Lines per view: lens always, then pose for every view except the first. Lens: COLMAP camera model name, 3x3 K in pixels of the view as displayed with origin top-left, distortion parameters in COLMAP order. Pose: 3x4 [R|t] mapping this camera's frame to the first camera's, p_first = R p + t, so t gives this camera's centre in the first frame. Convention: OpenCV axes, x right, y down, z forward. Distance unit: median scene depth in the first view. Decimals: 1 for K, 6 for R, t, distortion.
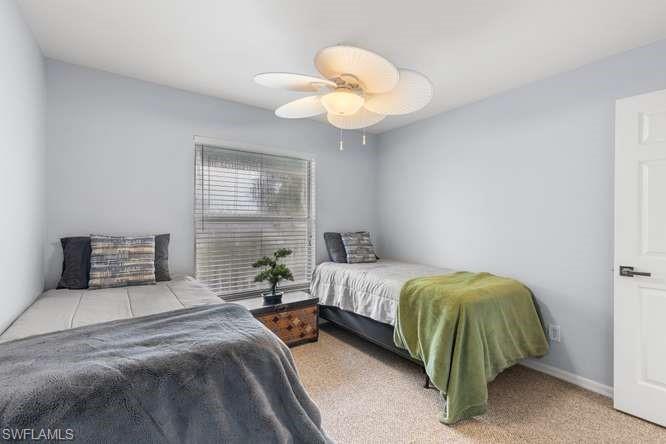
lens RADIAL K [[302.1, 0, 333.3], [0, 302.1, 220.2], [0, 0, 1]] dist [0.004629, 0.000362]
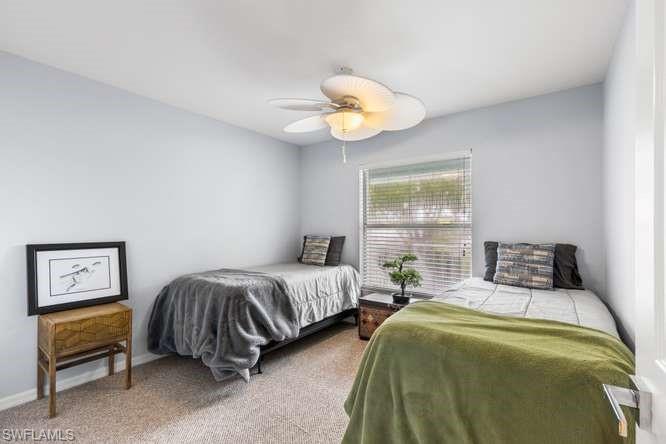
lens RADIAL K [[302.1, 0, 332.8], [0, 302.1, 226.0], [0, 0, 1]] dist [0.004629, 0.000362]
pose [[0.297911, -0.010298, -0.954538, 0.928233], [-0.001359, 0.999936, -0.011212, 0.013310], [0.954593, 0.004637, 0.297878, 0.547428]]
